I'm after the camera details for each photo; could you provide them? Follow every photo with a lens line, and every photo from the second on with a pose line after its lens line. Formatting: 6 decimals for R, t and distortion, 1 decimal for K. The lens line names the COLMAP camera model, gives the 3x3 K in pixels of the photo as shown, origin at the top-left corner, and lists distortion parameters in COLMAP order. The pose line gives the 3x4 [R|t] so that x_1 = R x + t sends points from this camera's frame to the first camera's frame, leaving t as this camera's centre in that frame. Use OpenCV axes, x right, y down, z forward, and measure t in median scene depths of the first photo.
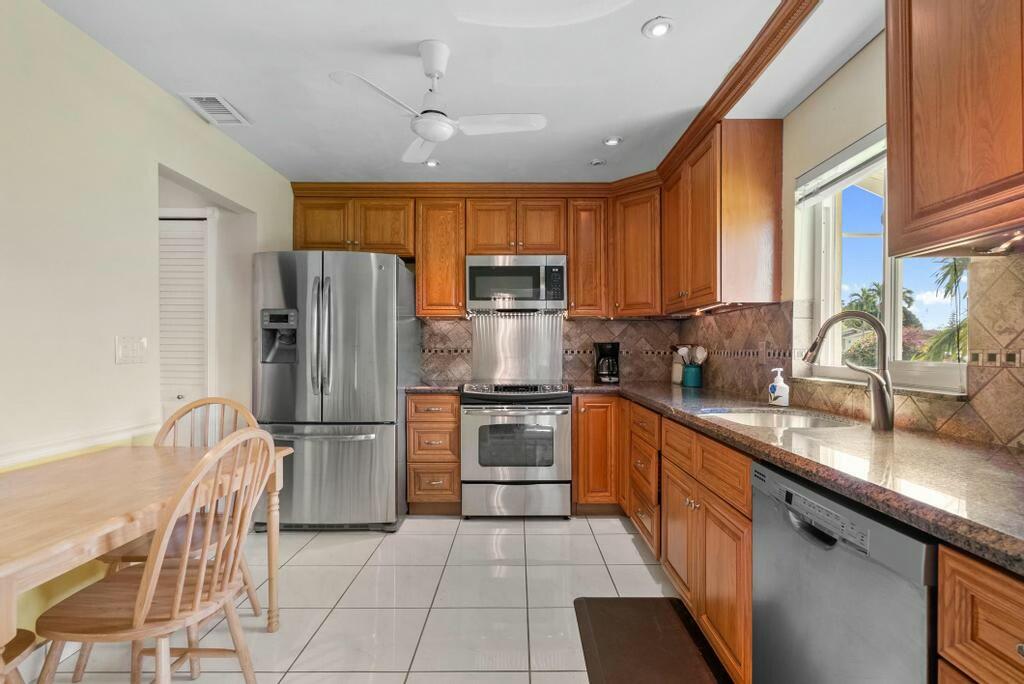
lens RADIAL K [[468.8, 0, 514.7], [0, 468.8, 347.8], [0, 0, 1]] dist [0.004907, 0.002260]
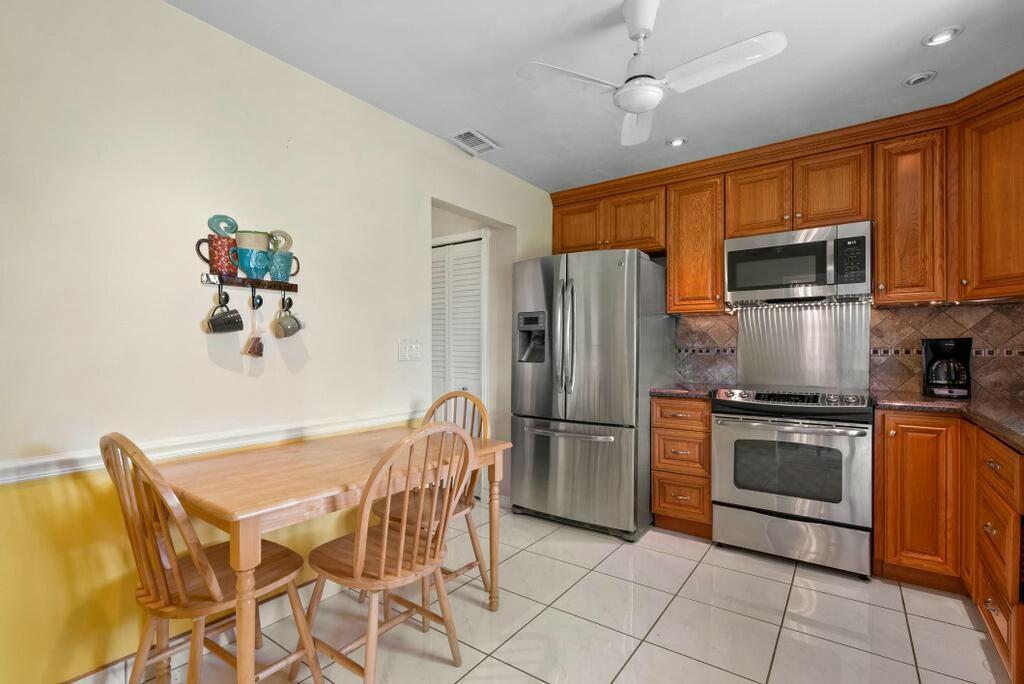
lens RADIAL K [[468.8, 0, 508.2], [0, 468.8, 351.0], [0, 0, 1]] dist [0.004907, 0.002260]
pose [[0.822987, -0.000625, -0.568060, 0.068305], [0.004577, 0.999974, 0.005531, 0.000593], [0.568042, -0.007152, 0.822969, 0.074028]]
